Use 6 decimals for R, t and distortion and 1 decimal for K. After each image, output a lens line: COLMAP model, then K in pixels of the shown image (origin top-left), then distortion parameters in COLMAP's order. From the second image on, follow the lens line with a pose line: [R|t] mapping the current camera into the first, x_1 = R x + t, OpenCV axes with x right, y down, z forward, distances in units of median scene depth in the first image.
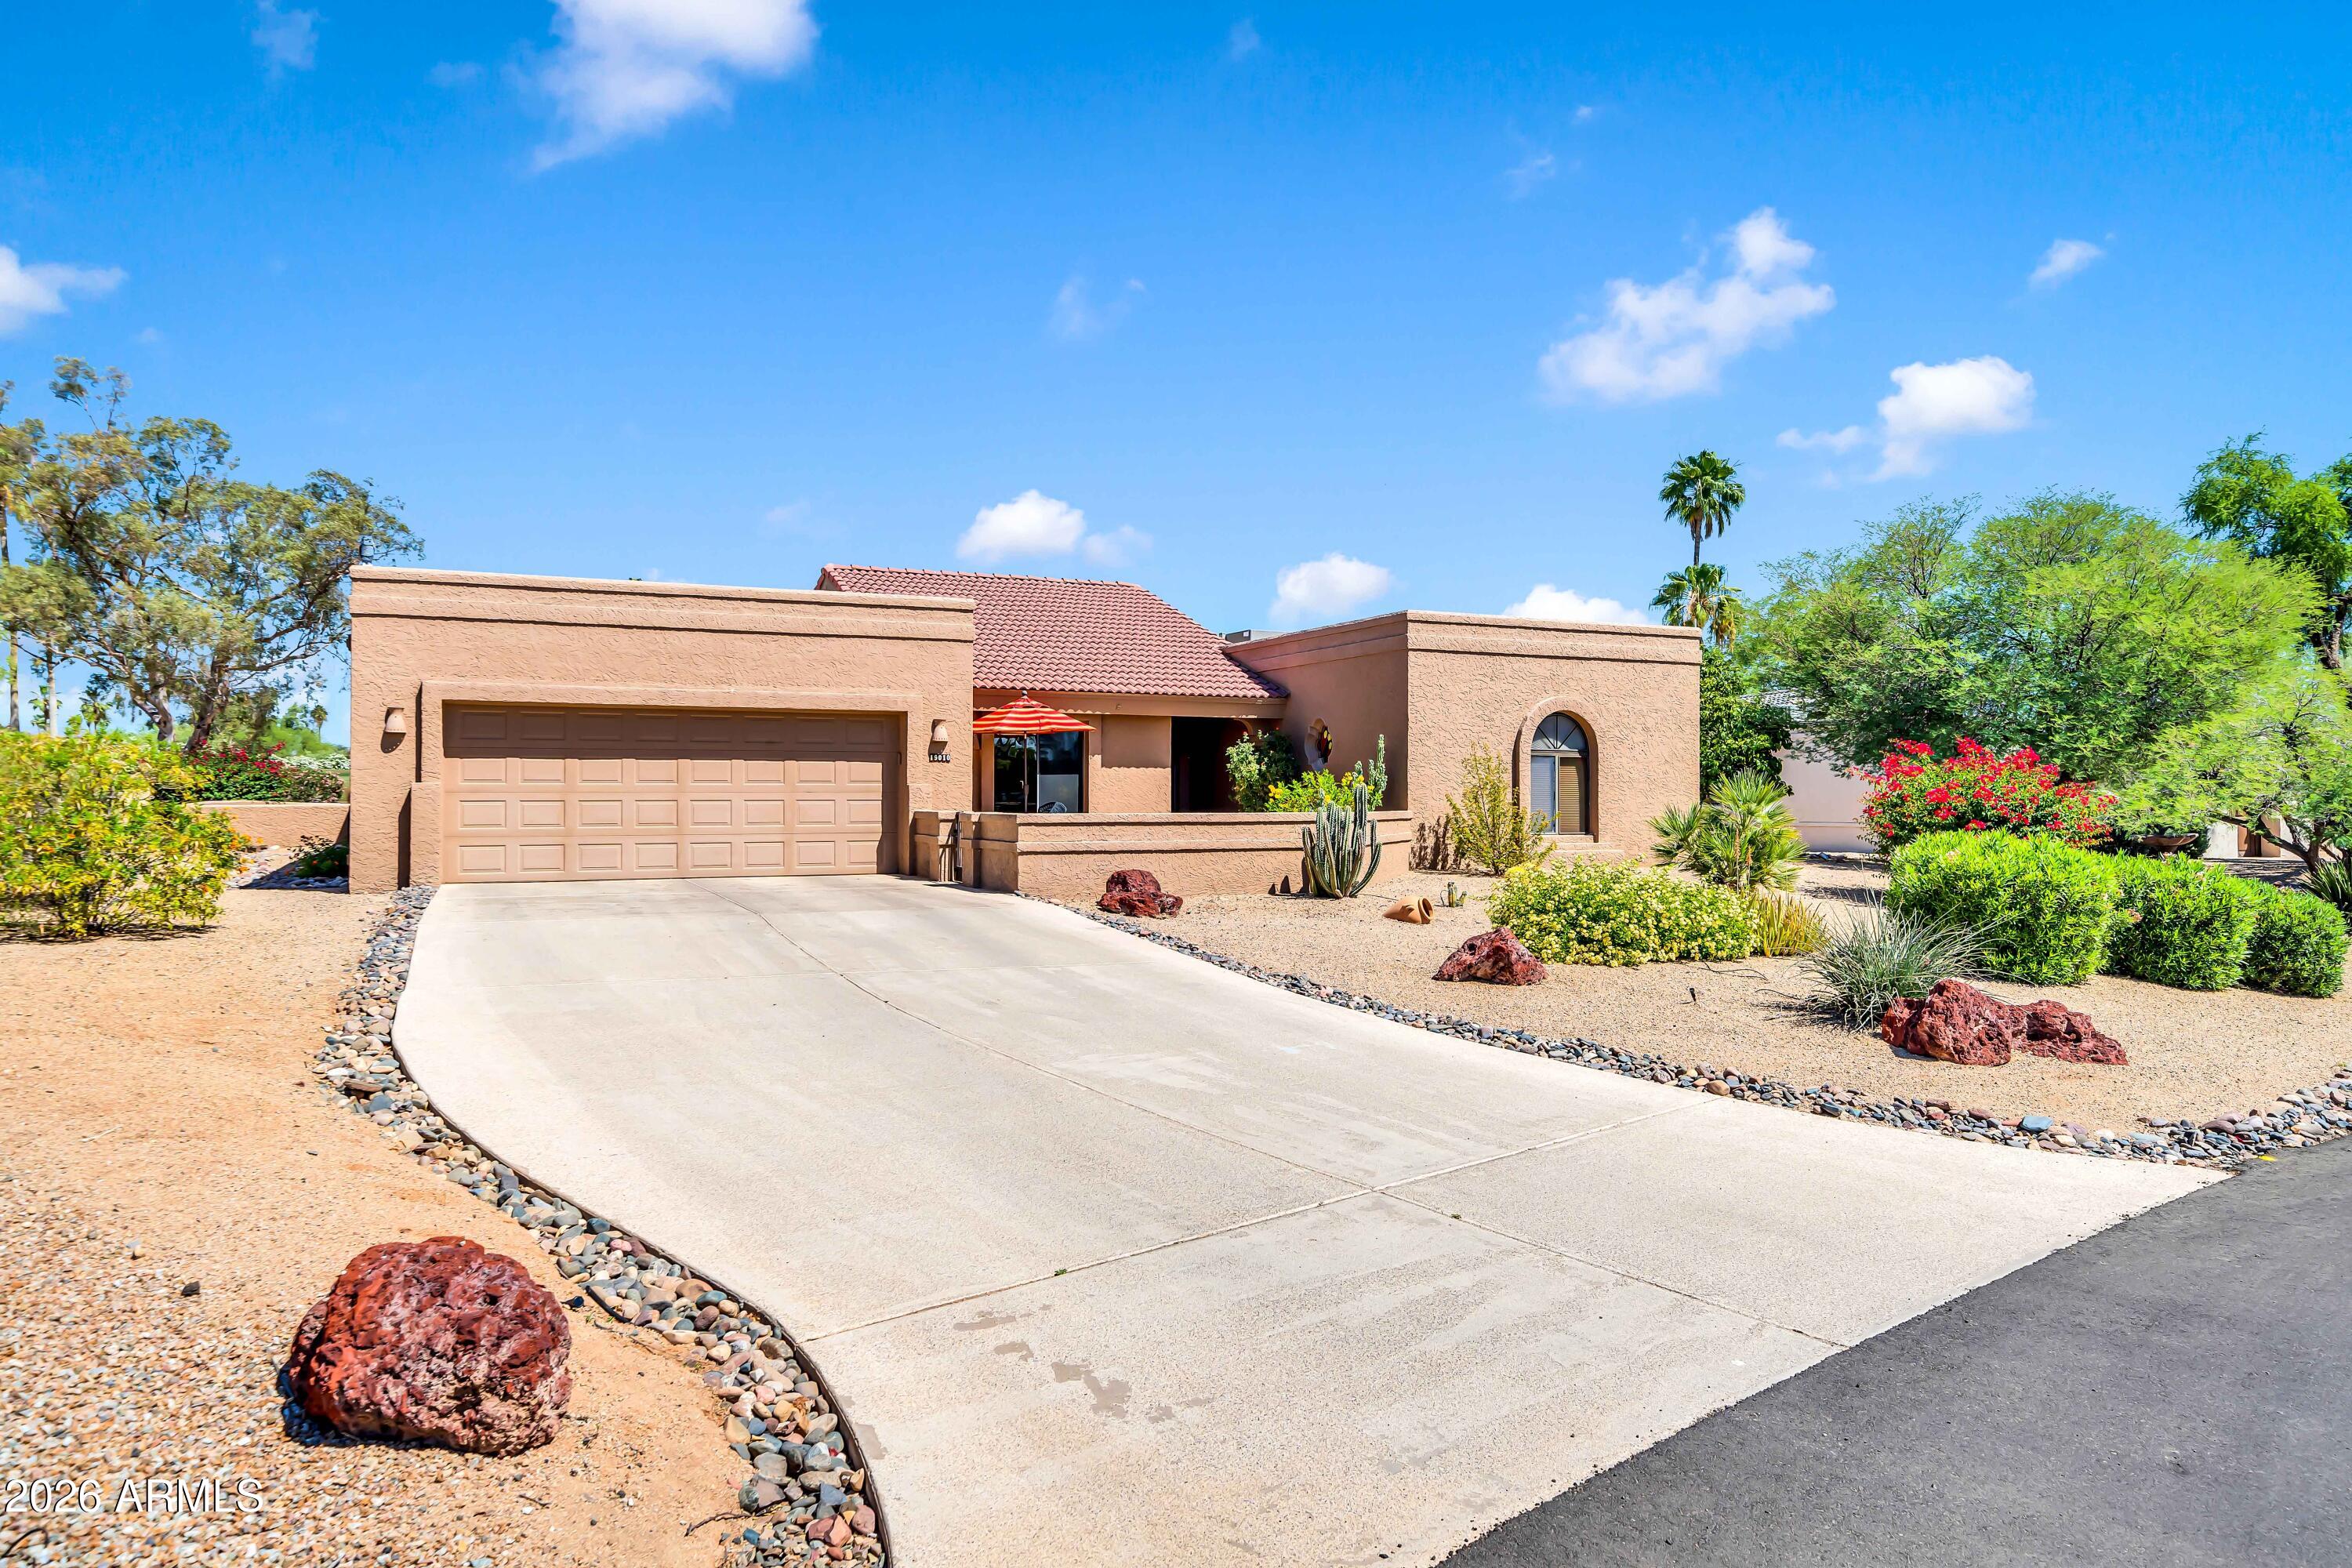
lens RADIAL K [[1504.6, 0, 1149.9], [0, 1504.6, 759.8], [0, 0, 1]] dist [-0.000273, 0.001694]
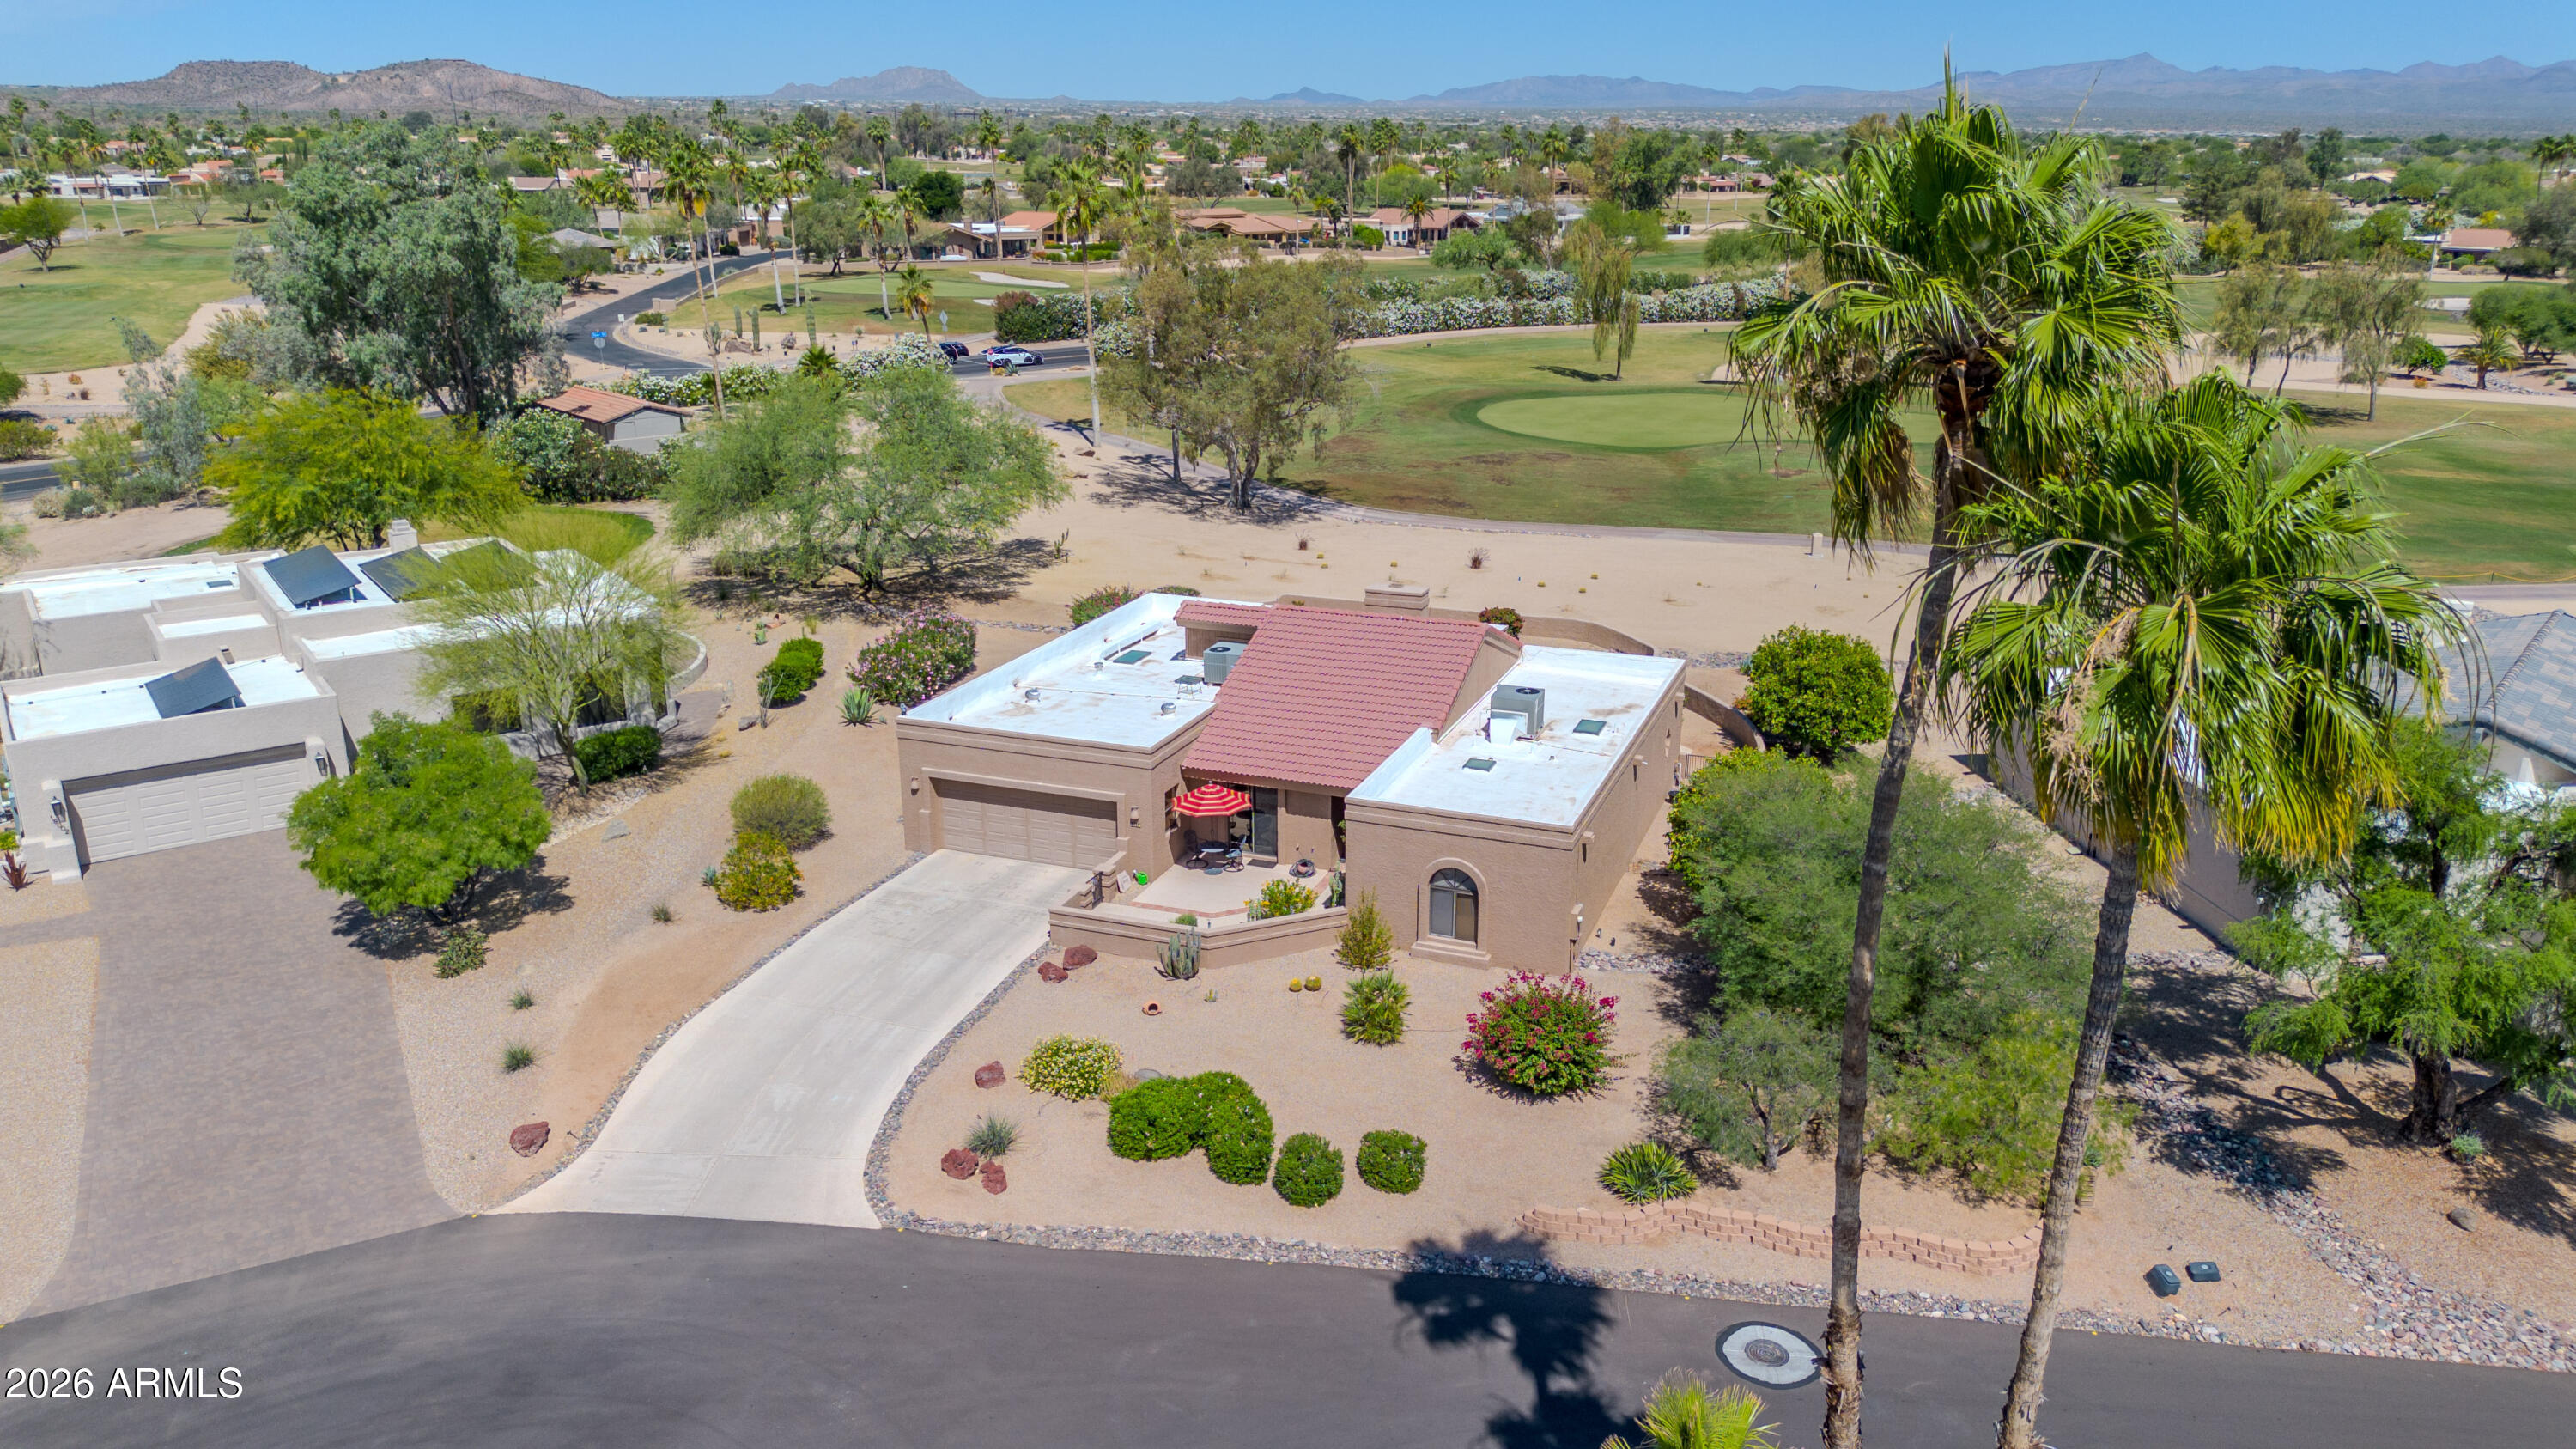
lens RADIAL K [[1818.1, 0, 1288.0], [0, 1818.1, 724.5], [0, 0, 1]] dist [0.103051, -0.156731]
pose [[0.708318, 0.208200, -0.674491, 1.555800], [0.017990, 0.949880, 0.312098, -0.854677], [0.705664, -0.233198, 0.669071, -0.395045]]
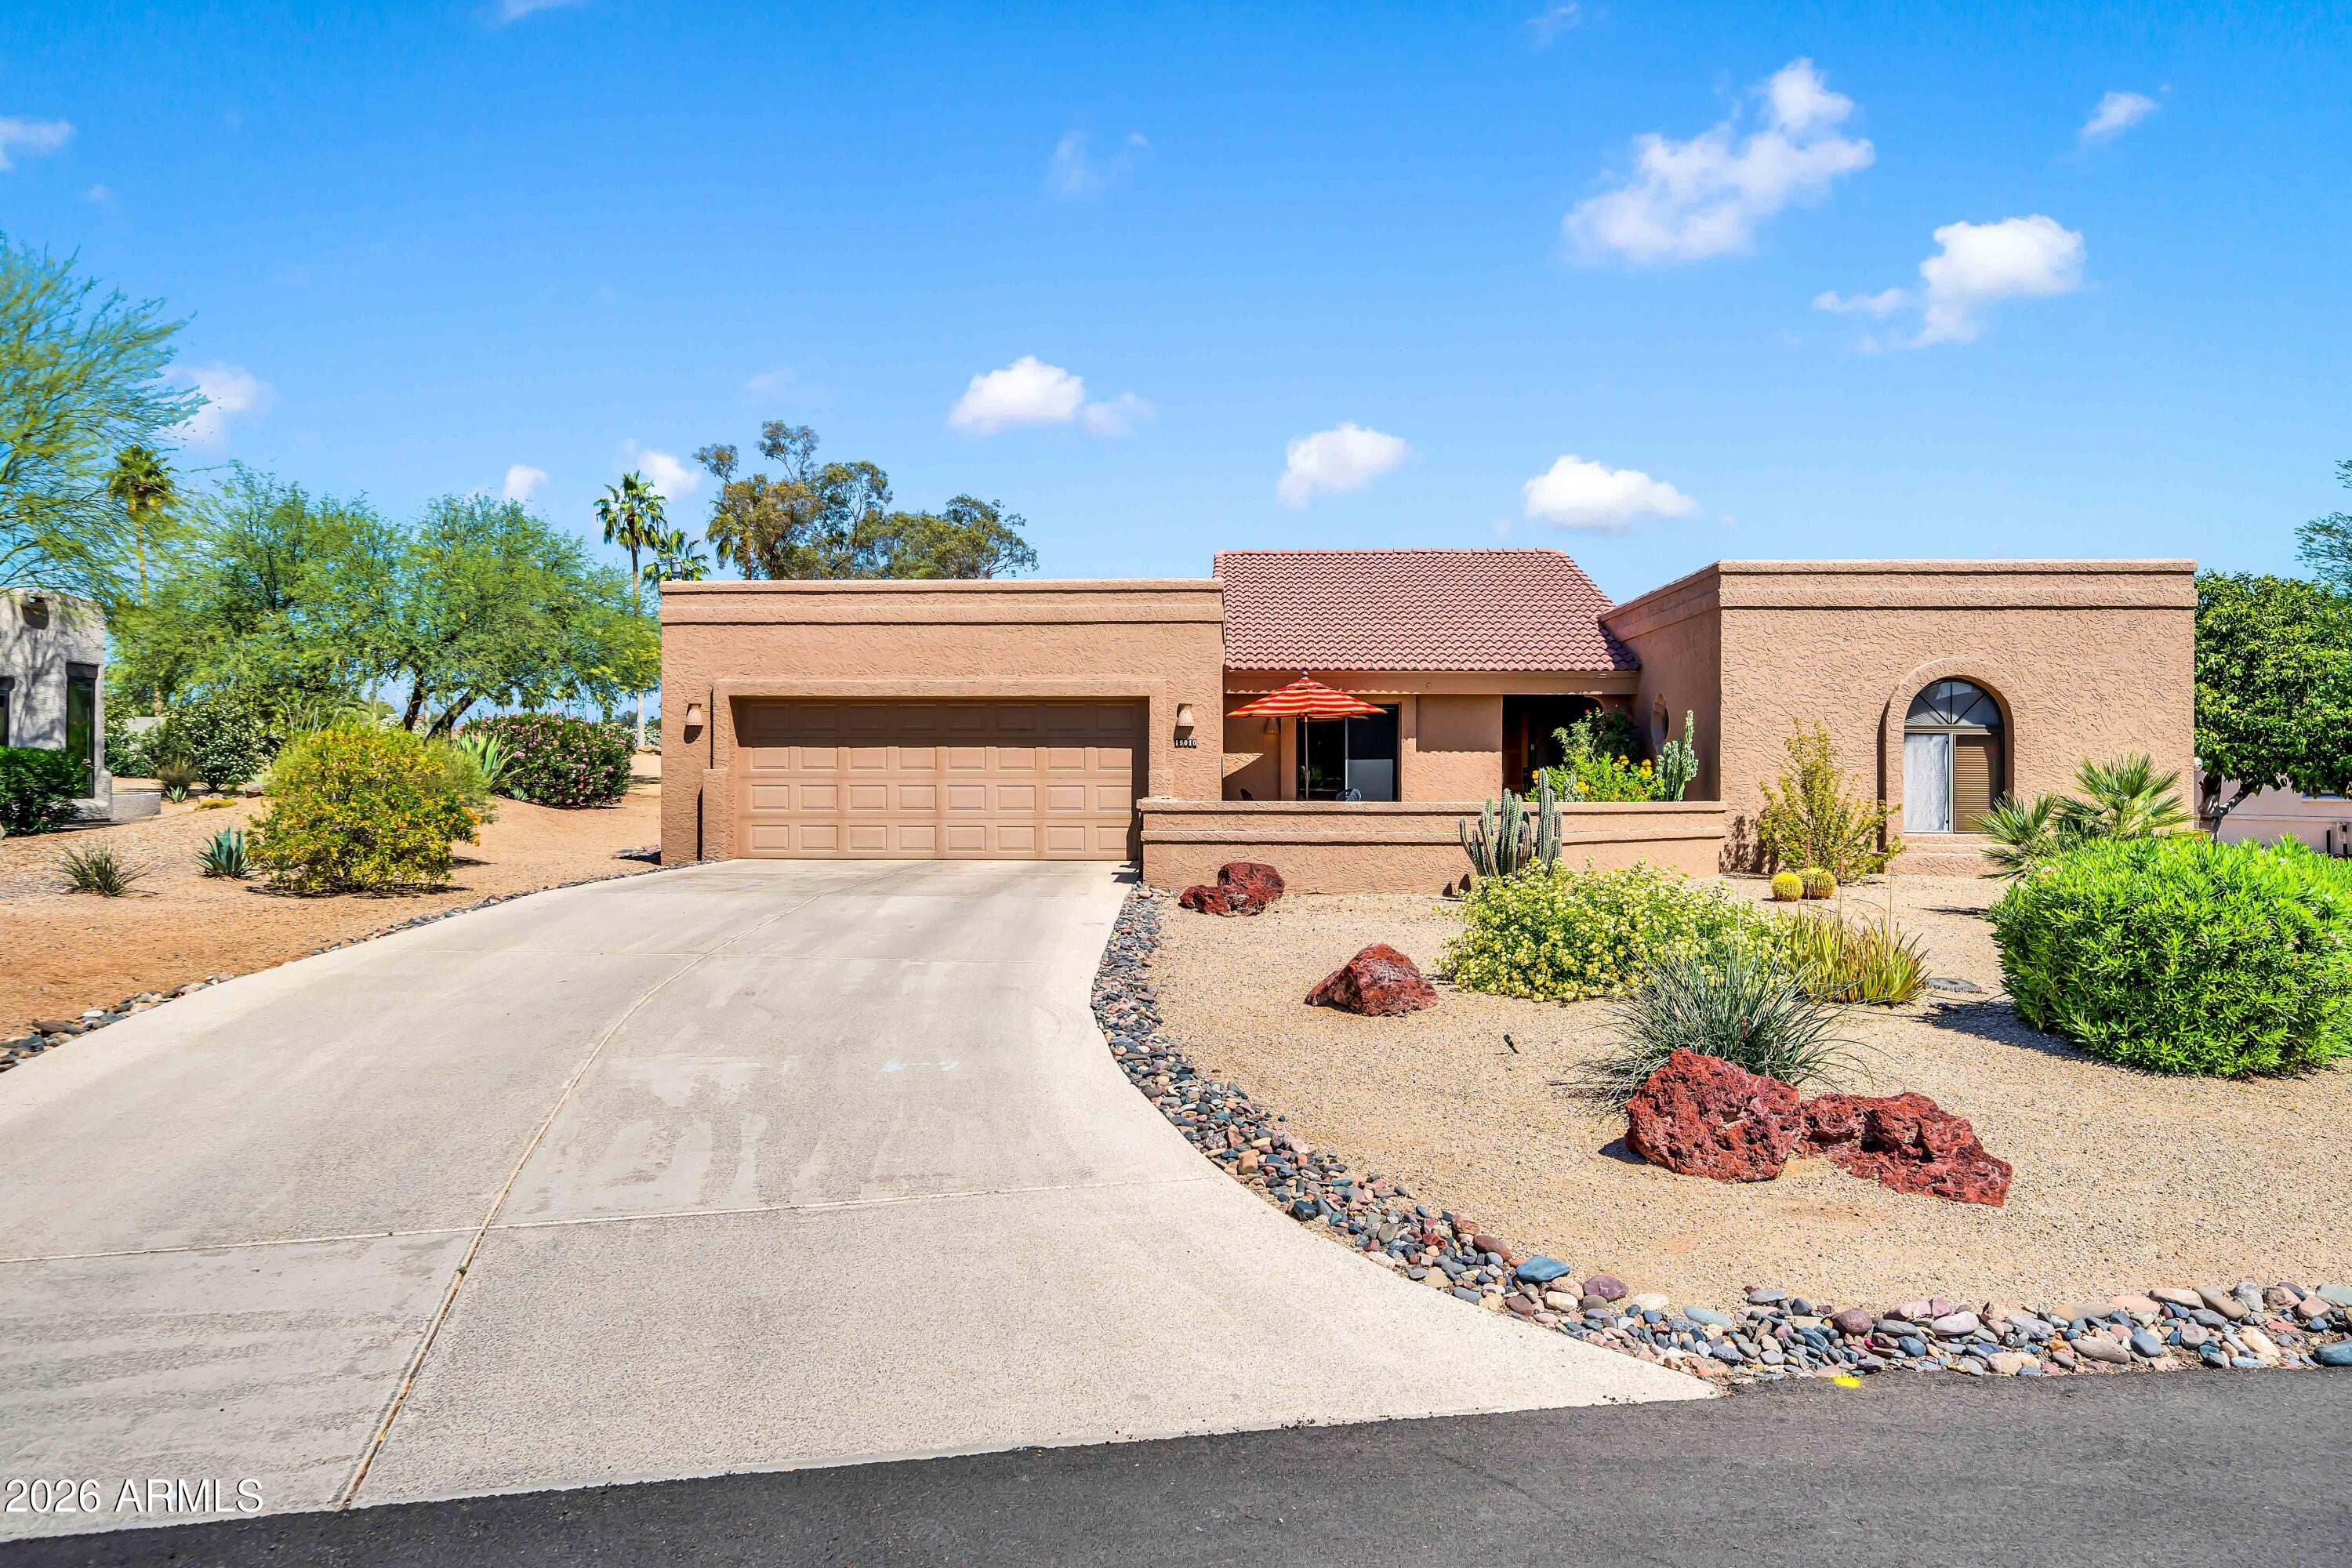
lens RADIAL K [[1504.6, 0, 1149.9], [0, 1504.6, 759.8], [0, 0, 1]] dist [-0.000273, 0.001694]
pose [[0.890768, -0.003998, -0.454440, 0.284456], [0.008233, 0.999939, 0.007341, 0.002169], [0.454383, -0.010280, 0.890747, 0.121619]]
